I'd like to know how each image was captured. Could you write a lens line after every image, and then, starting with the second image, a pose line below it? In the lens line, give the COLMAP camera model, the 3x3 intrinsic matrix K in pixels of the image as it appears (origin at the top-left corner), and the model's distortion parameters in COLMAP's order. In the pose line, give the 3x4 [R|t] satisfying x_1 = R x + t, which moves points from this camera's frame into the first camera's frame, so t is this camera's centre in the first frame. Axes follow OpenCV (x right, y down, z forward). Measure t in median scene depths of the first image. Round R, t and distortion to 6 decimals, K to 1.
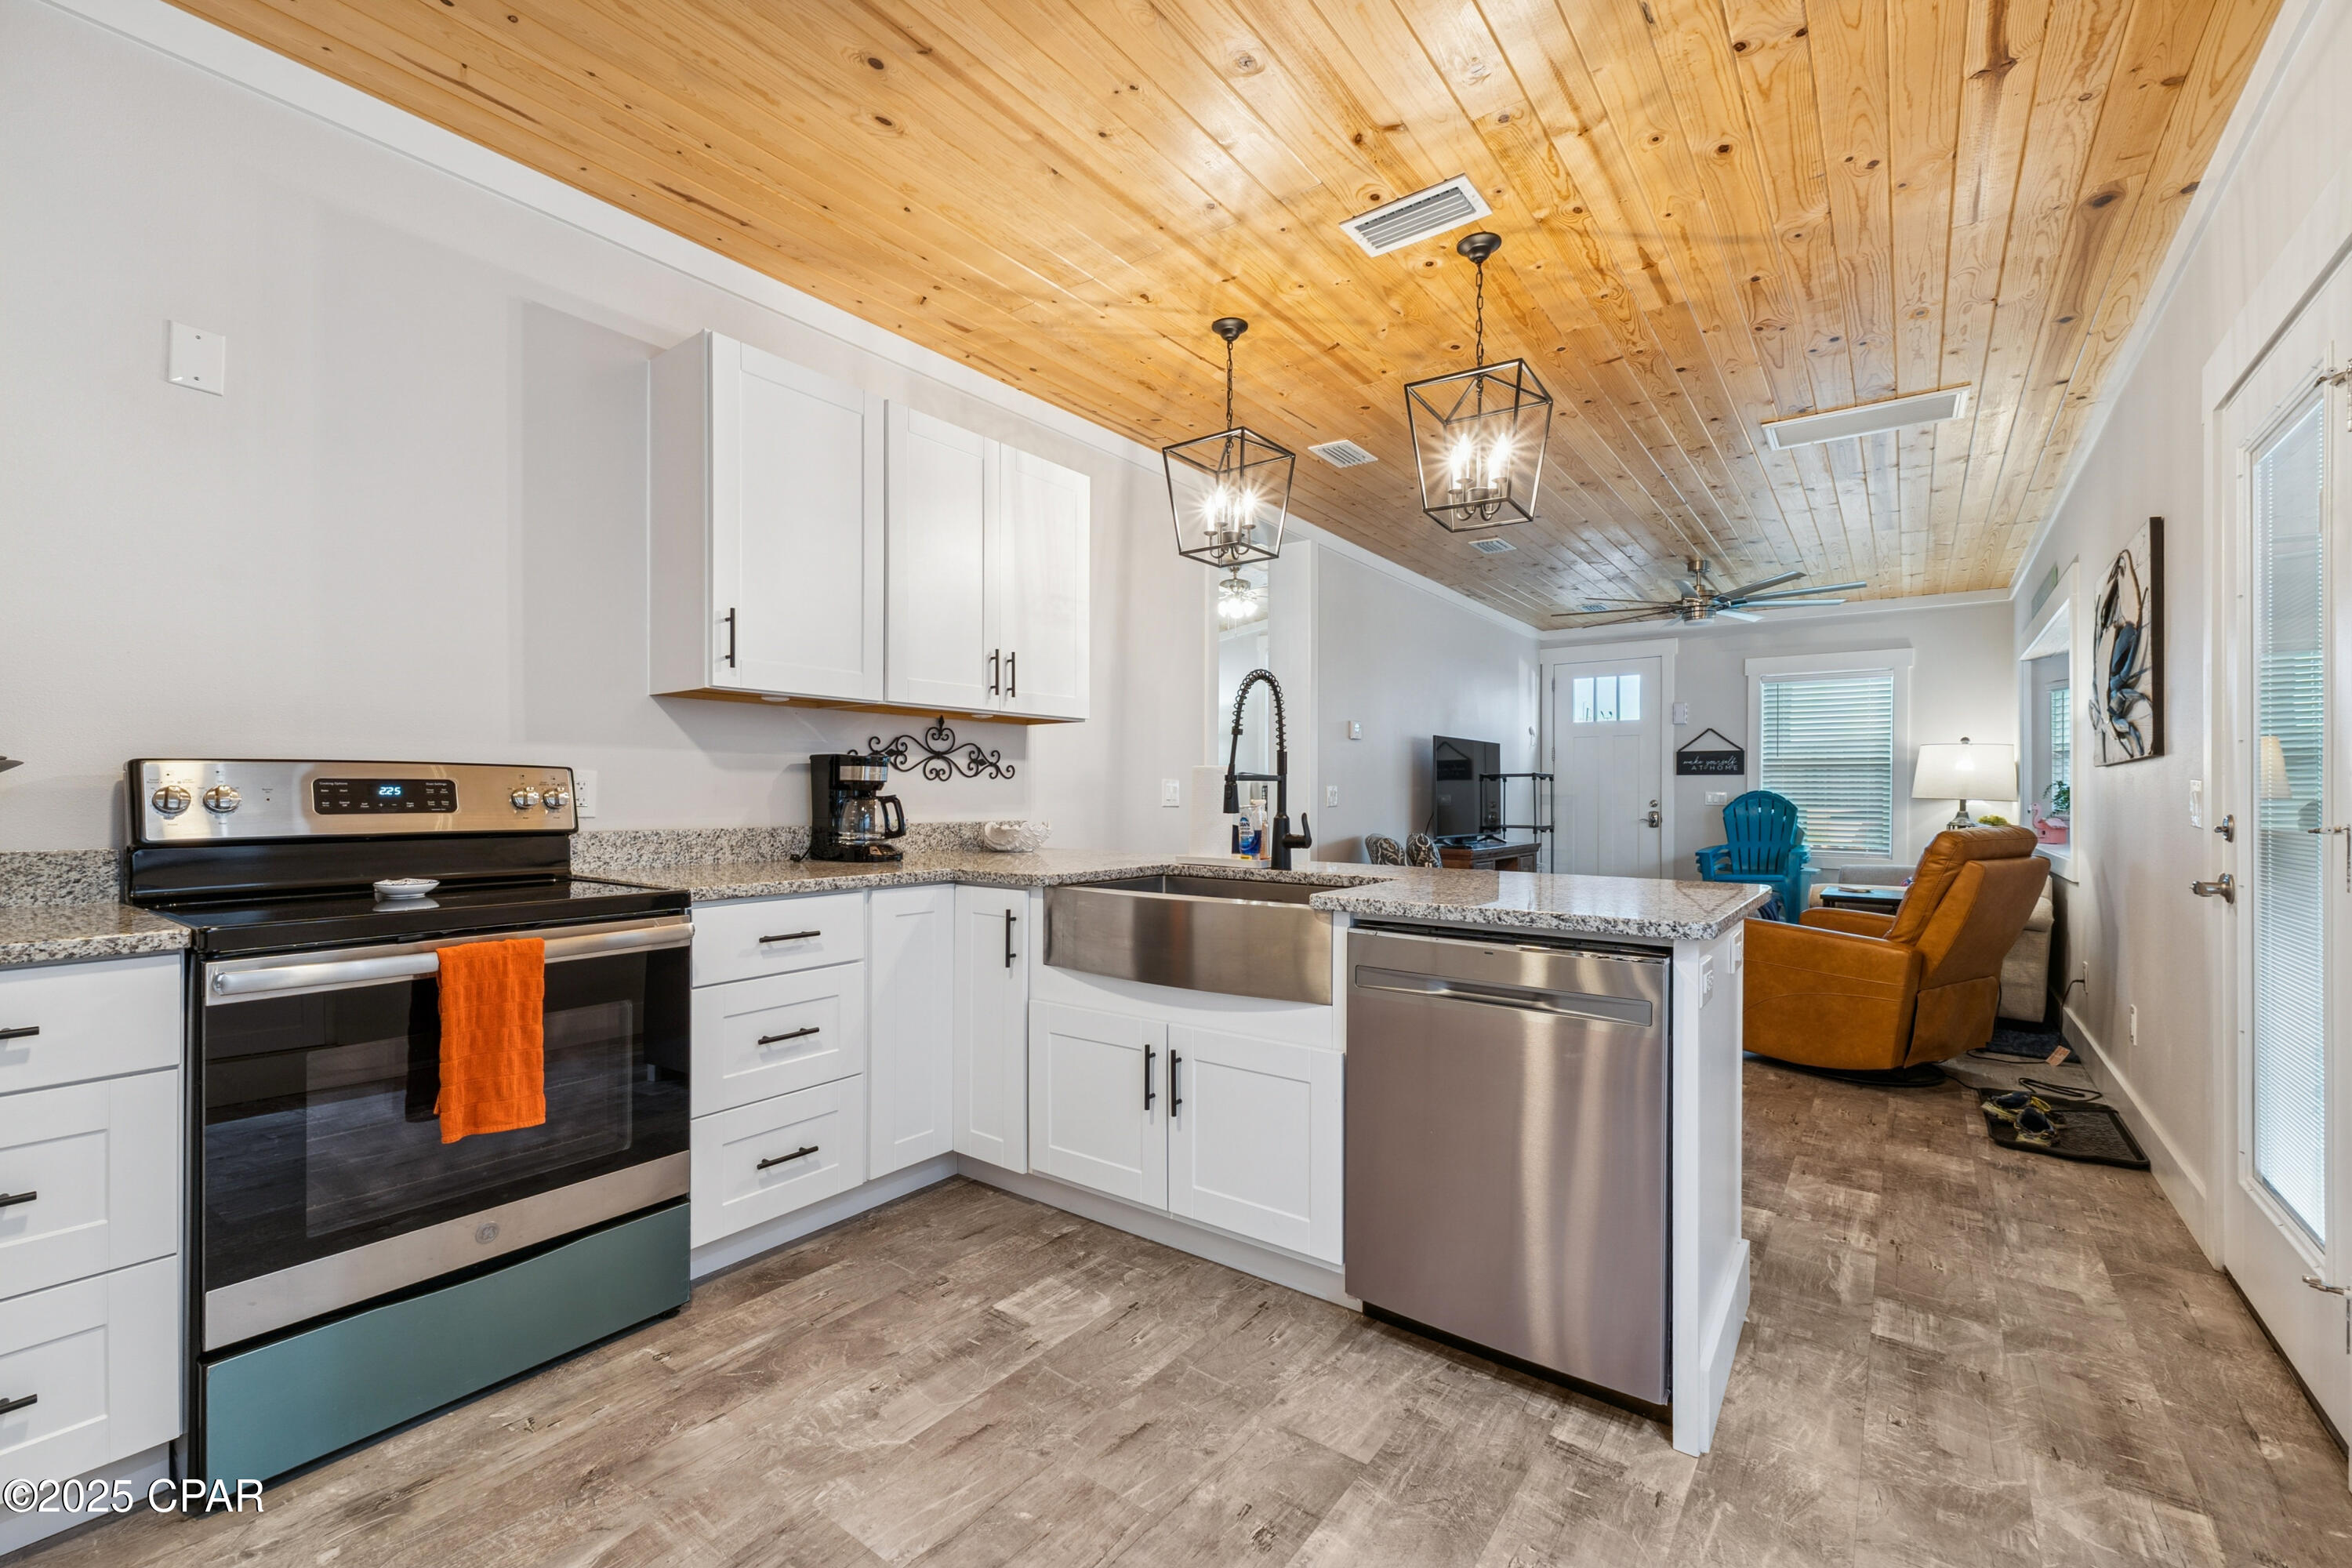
lens RADIAL K [[983.0, 0, 1169.7], [0, 983.0, 791.0], [0, 0, 1]] dist [0.004504, 0.000214]
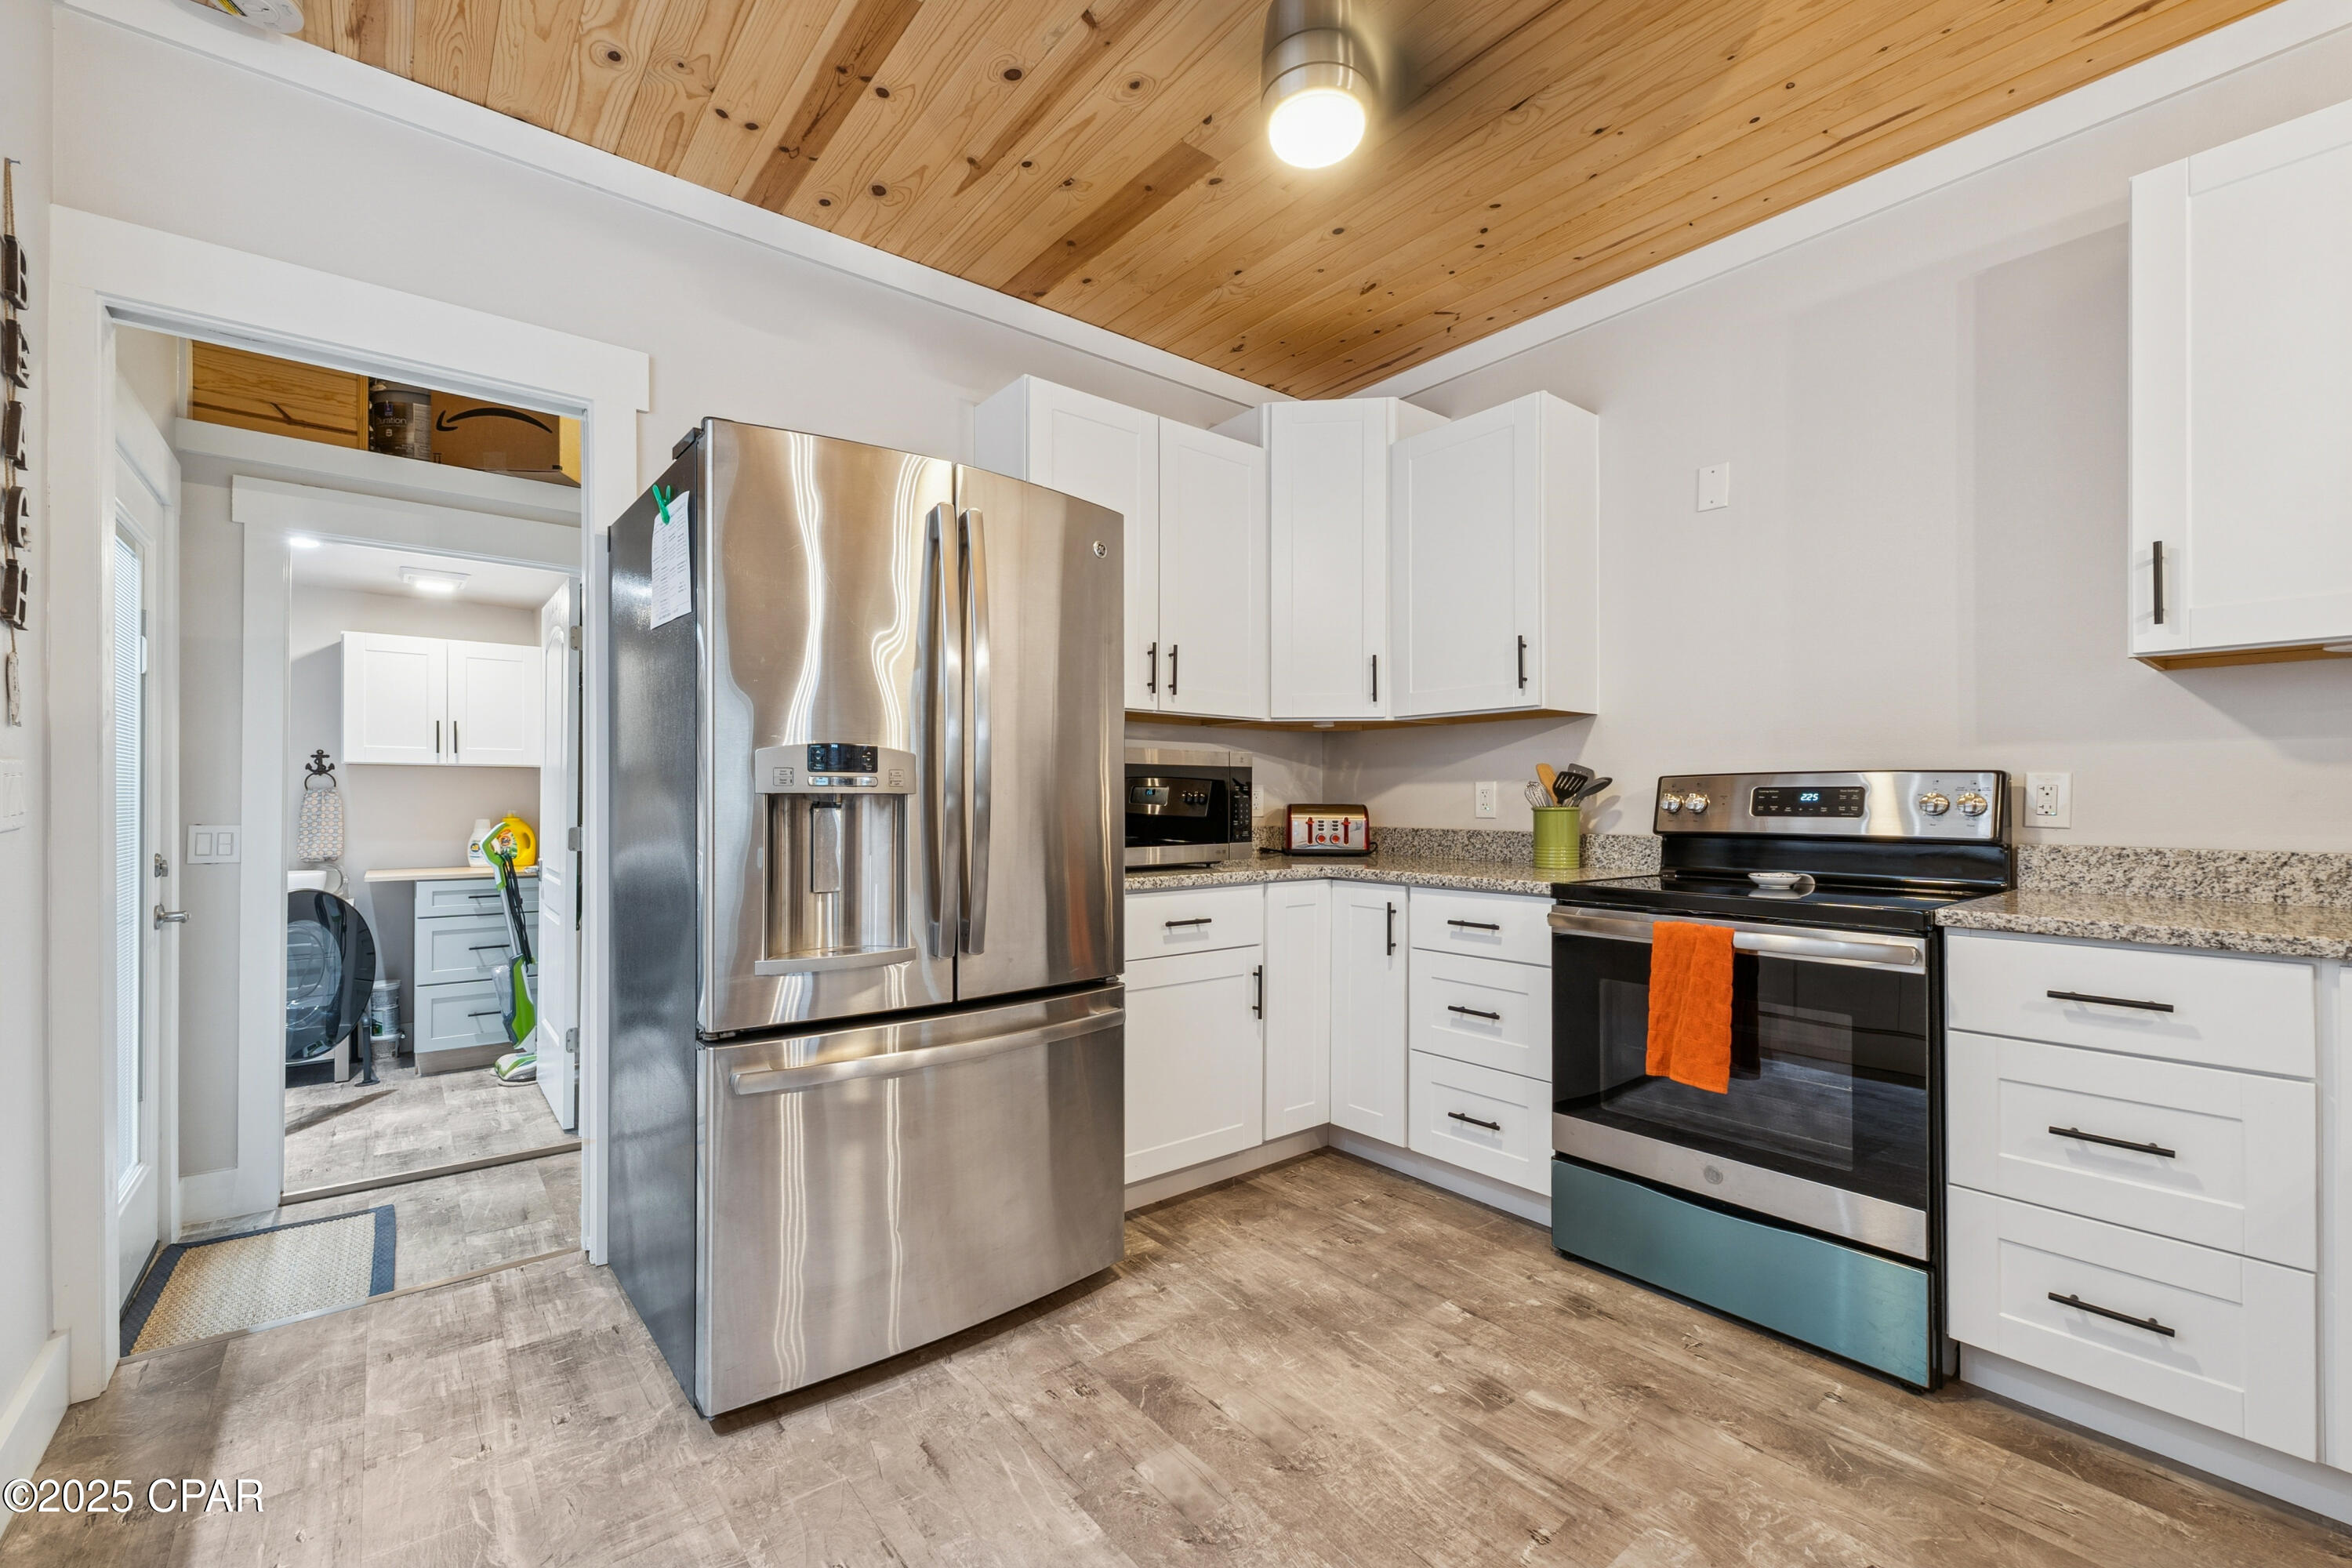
lens RADIAL K [[983.0, 0, 1173.0], [0, 983.0, 793.5], [0, 0, 1]] dist [0.004504, 0.000214]
pose [[-0.250617, -0.010123, -0.968033, 0.537235], [-0.000642, 0.999947, -0.010290, 0.008185], [0.968086, -0.001957, -0.250610, 0.603452]]
